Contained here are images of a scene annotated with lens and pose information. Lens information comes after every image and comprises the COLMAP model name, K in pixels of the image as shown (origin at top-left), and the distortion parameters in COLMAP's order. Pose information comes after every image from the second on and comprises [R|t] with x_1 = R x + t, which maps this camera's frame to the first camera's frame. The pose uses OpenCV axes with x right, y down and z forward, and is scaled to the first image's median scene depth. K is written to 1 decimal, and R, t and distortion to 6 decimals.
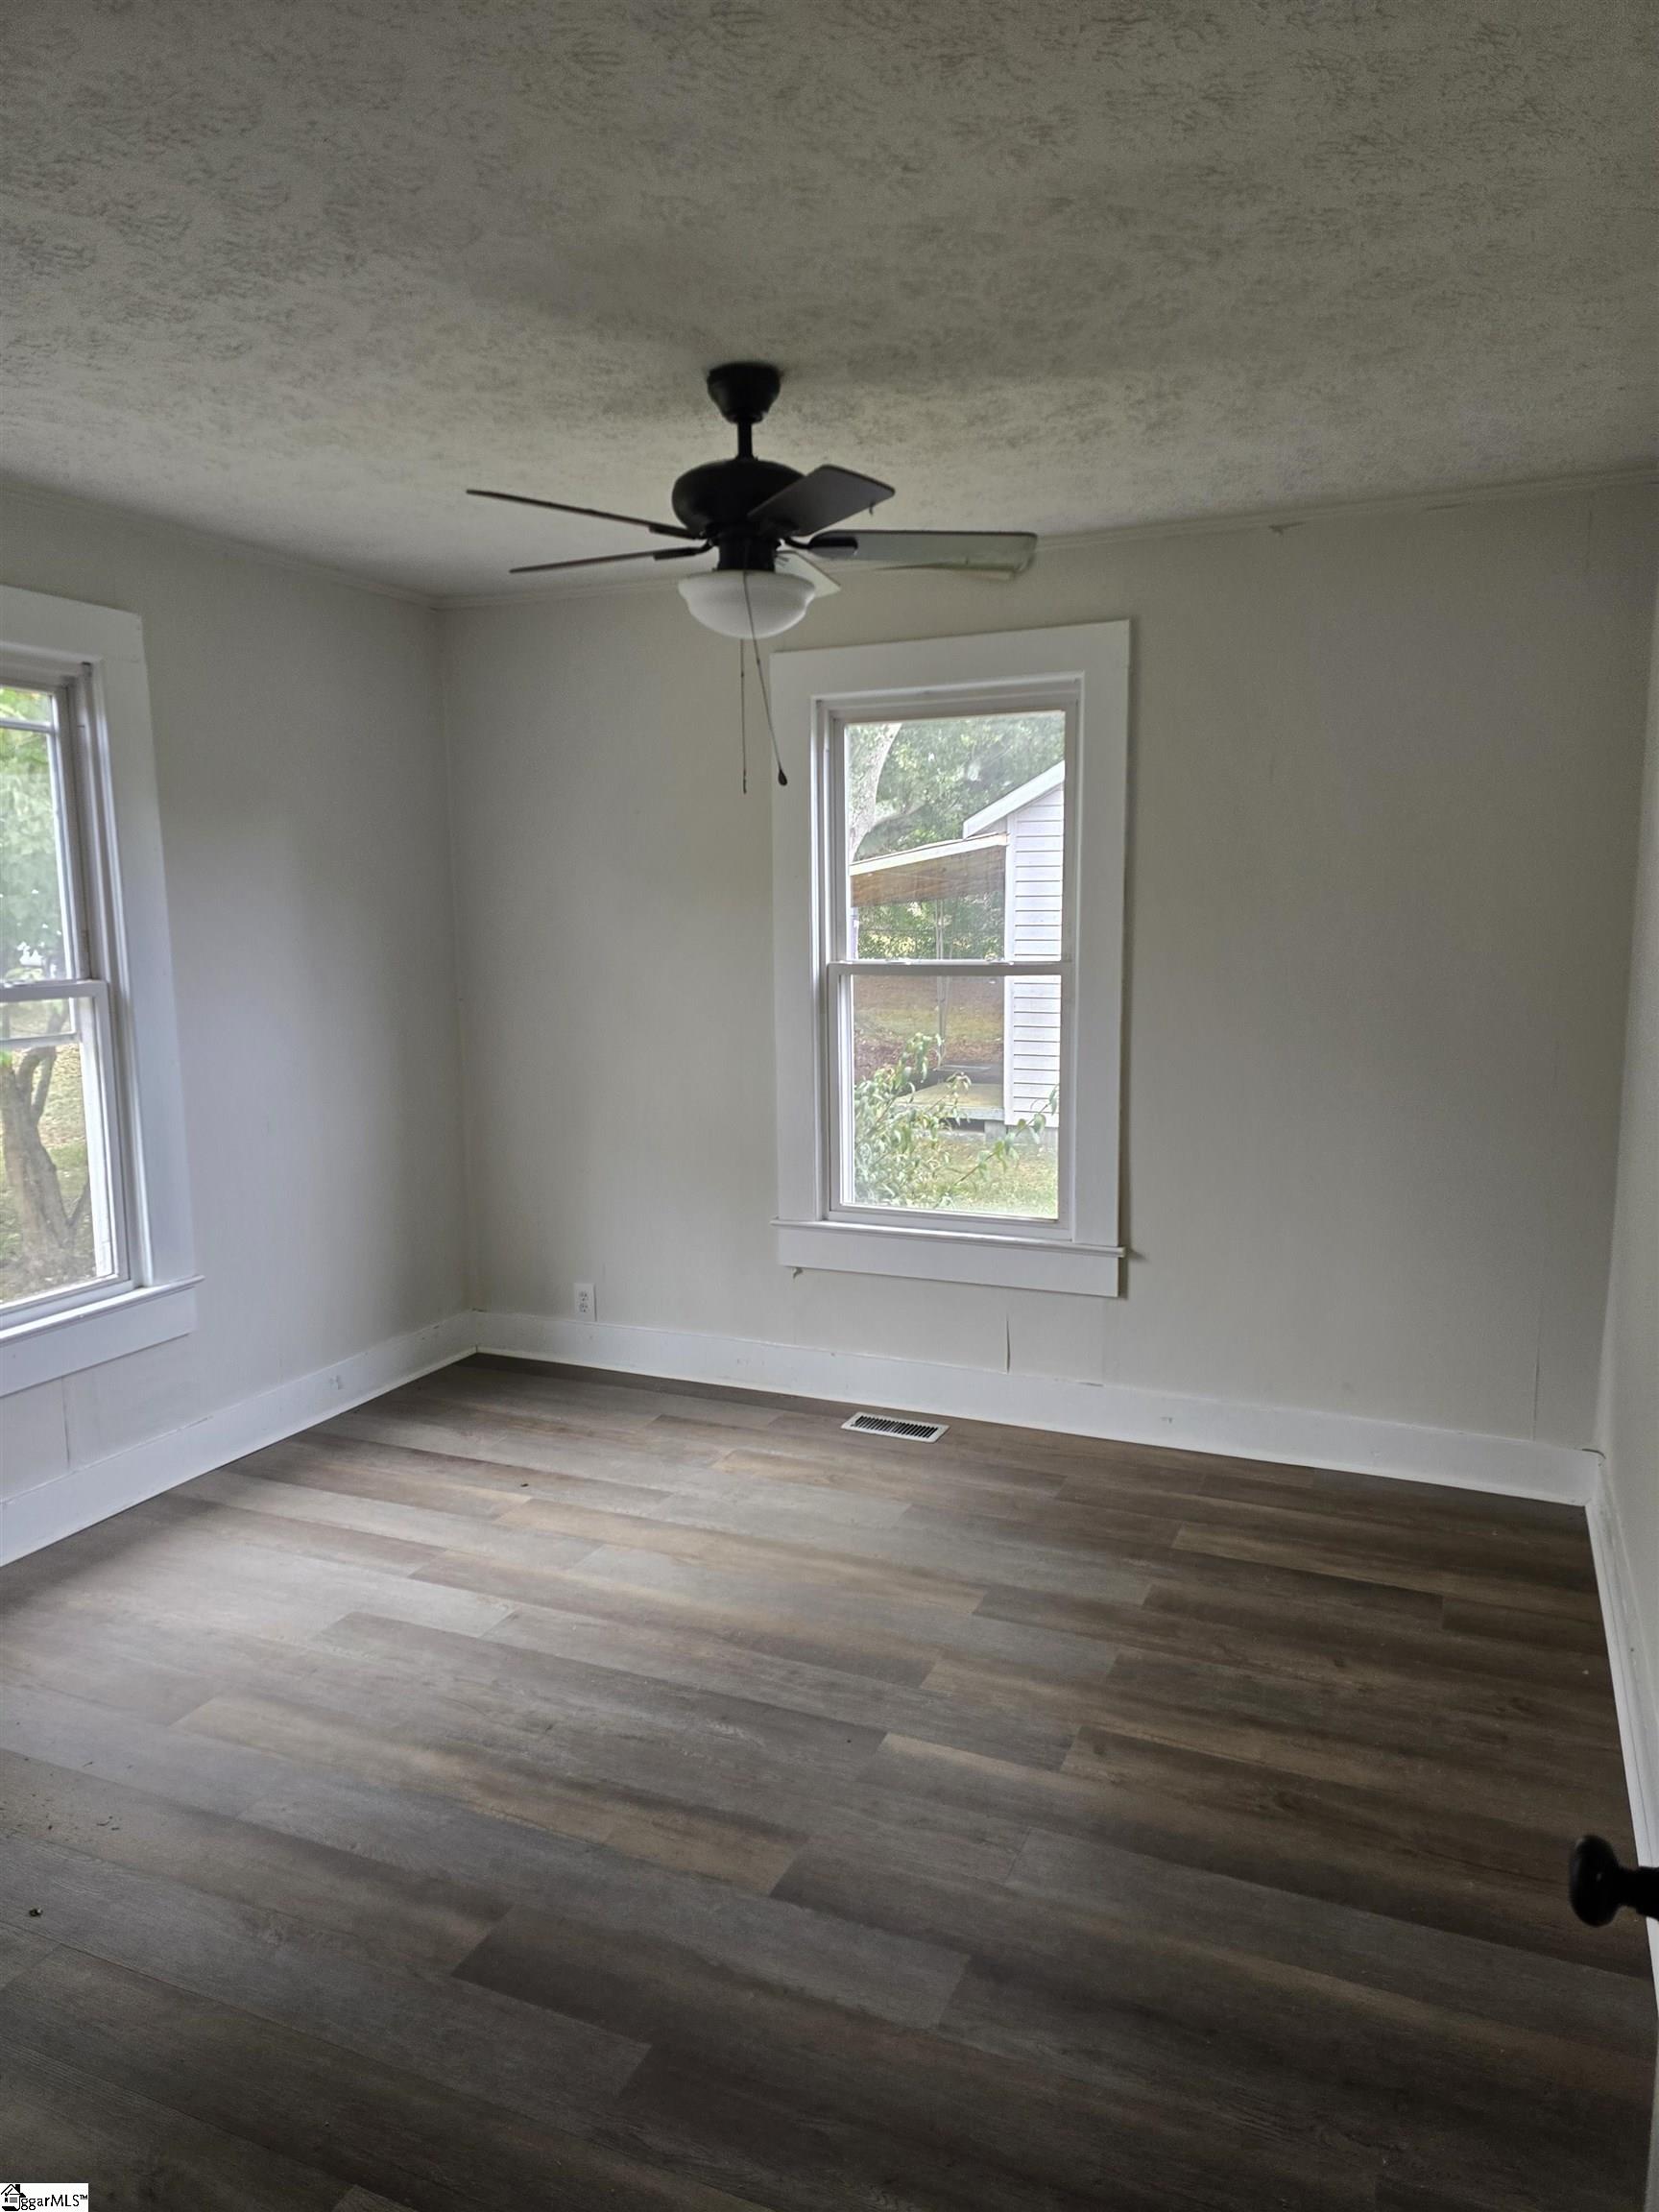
lens RADIAL K [[1469.8, 0, 843.0], [0, 1469.8, 1102.1], [0, 0, 1]] dist [0.071604, -0.063029]
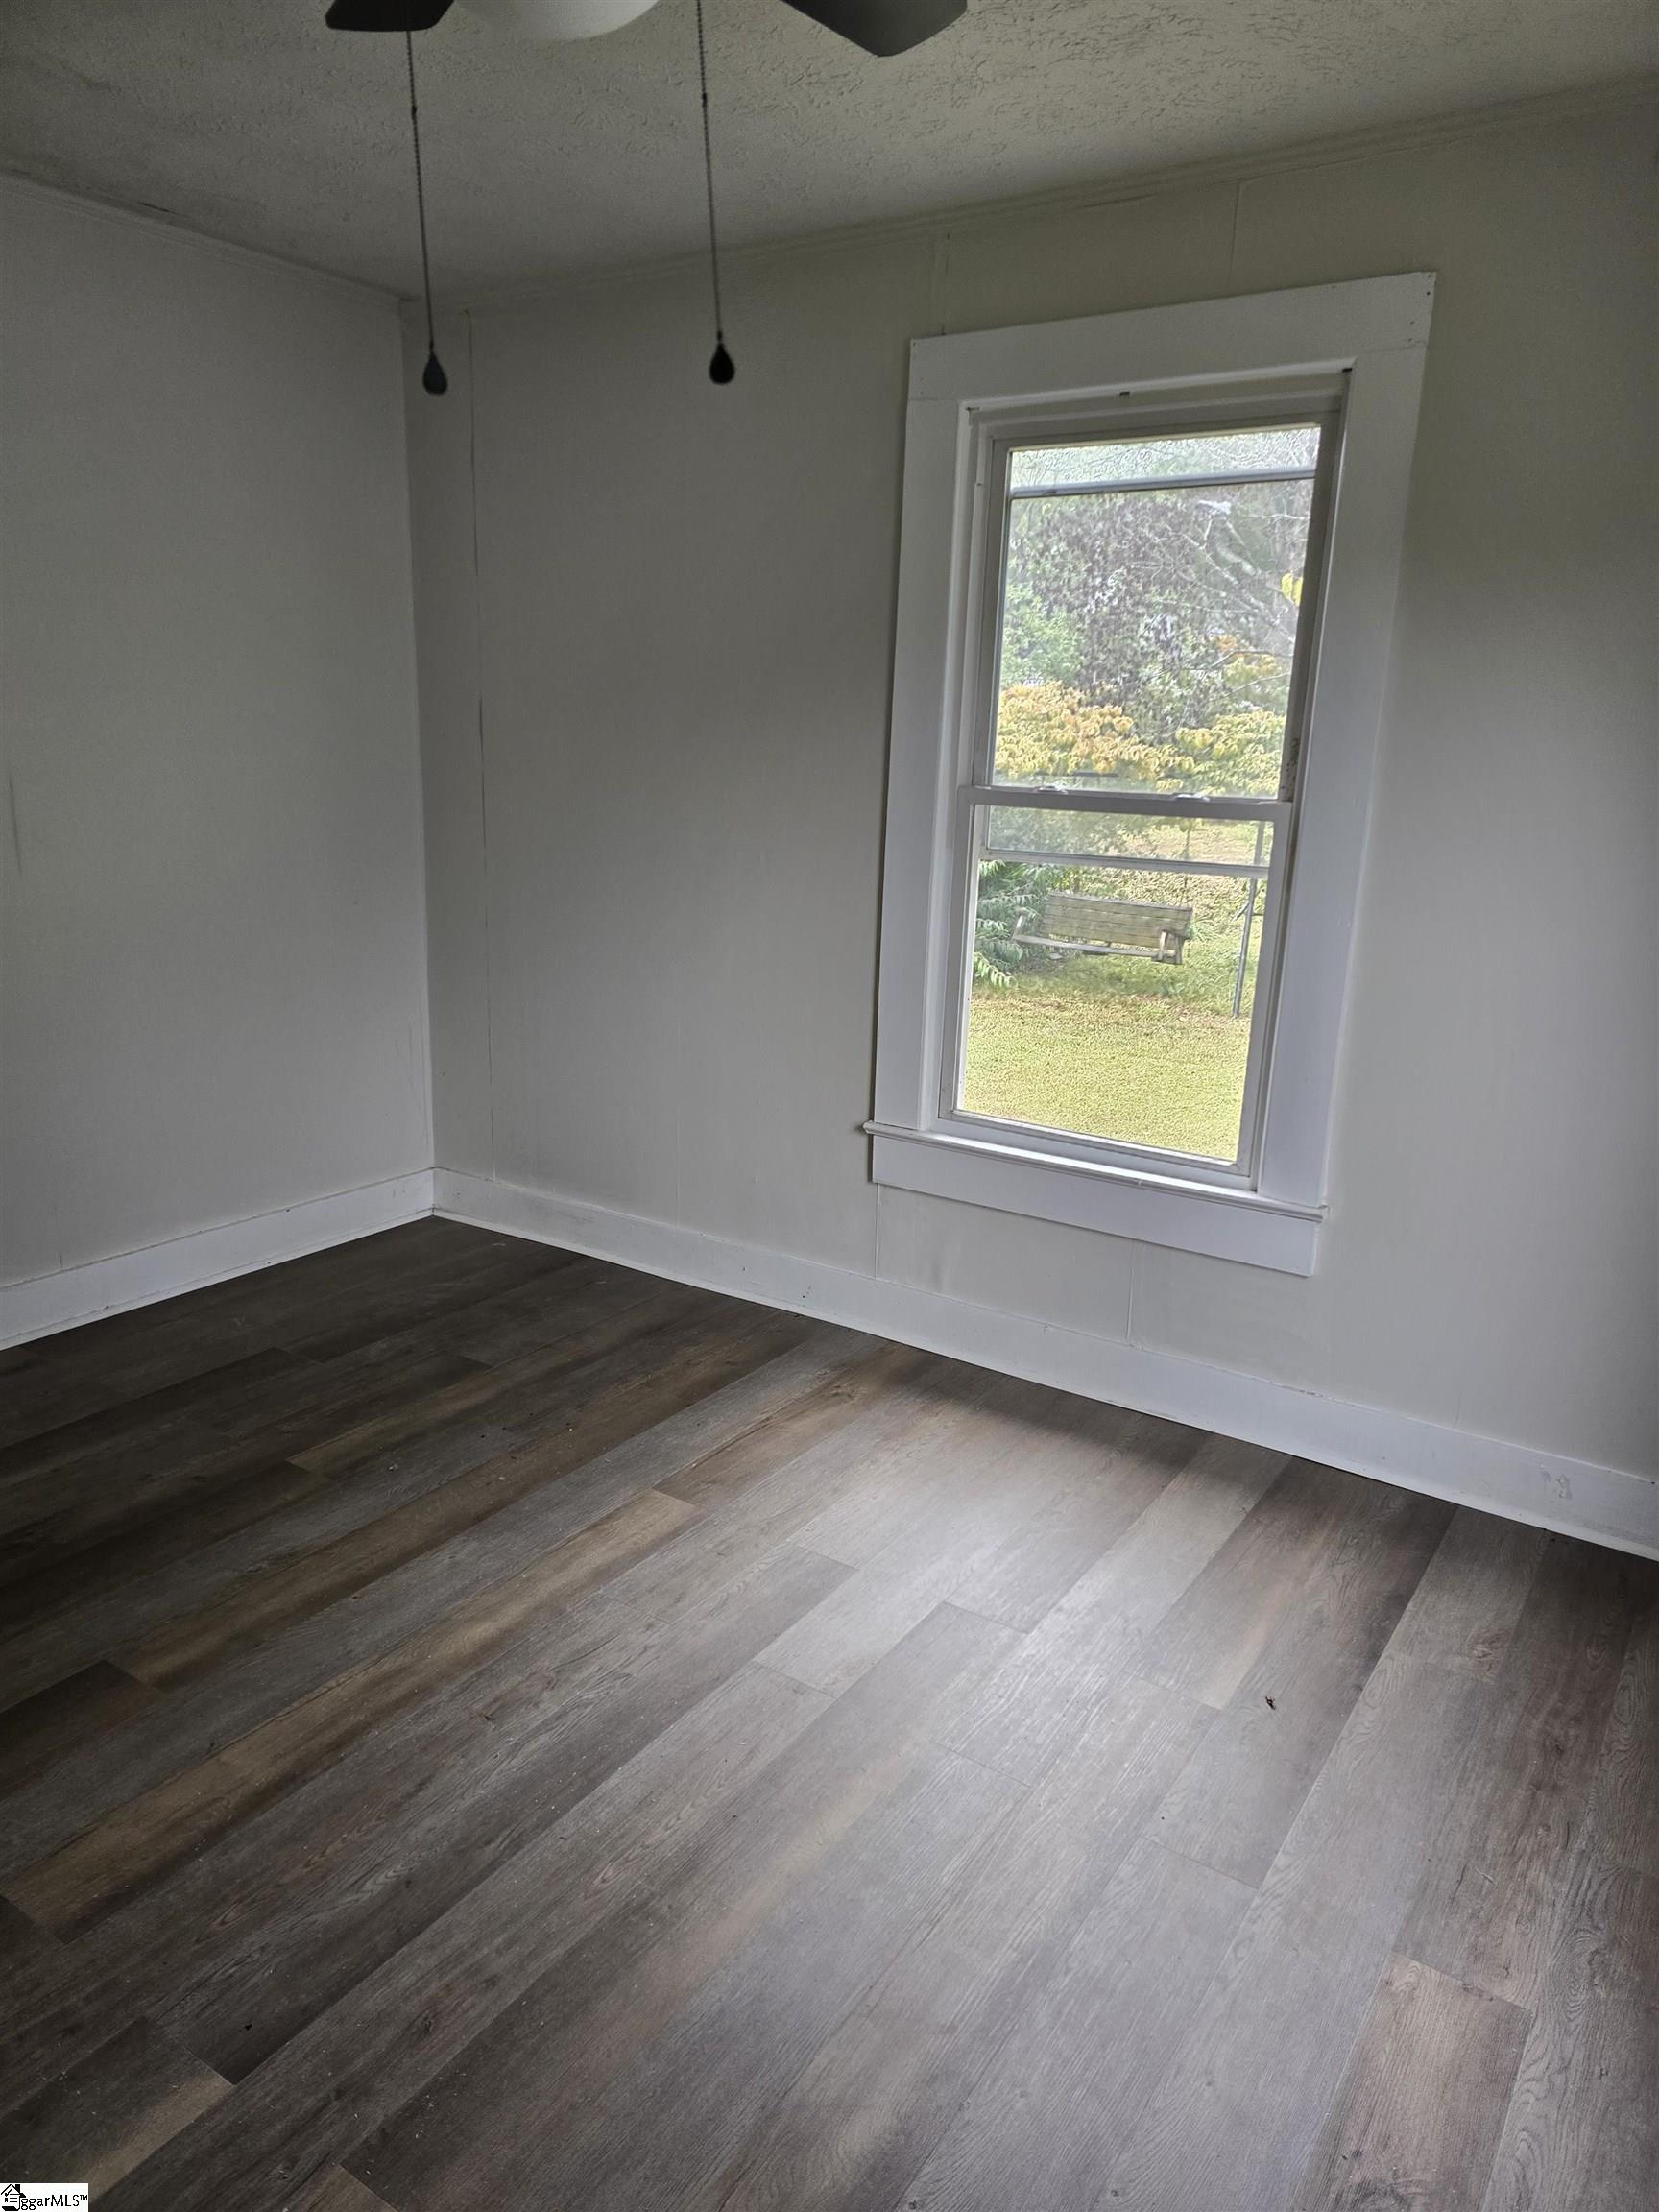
lens RADIAL K [[1469.8, 0, 842.8], [0, 1469.8, 1121.3], [0, 0, 1]] dist [0.071604, -0.063029]
pose [[-0.163534, 0.249122, -0.954565, 0.432795], [-0.166828, 0.946673, 0.275643, -0.127775], [0.972330, 0.204325, -0.113253, 1.153108]]
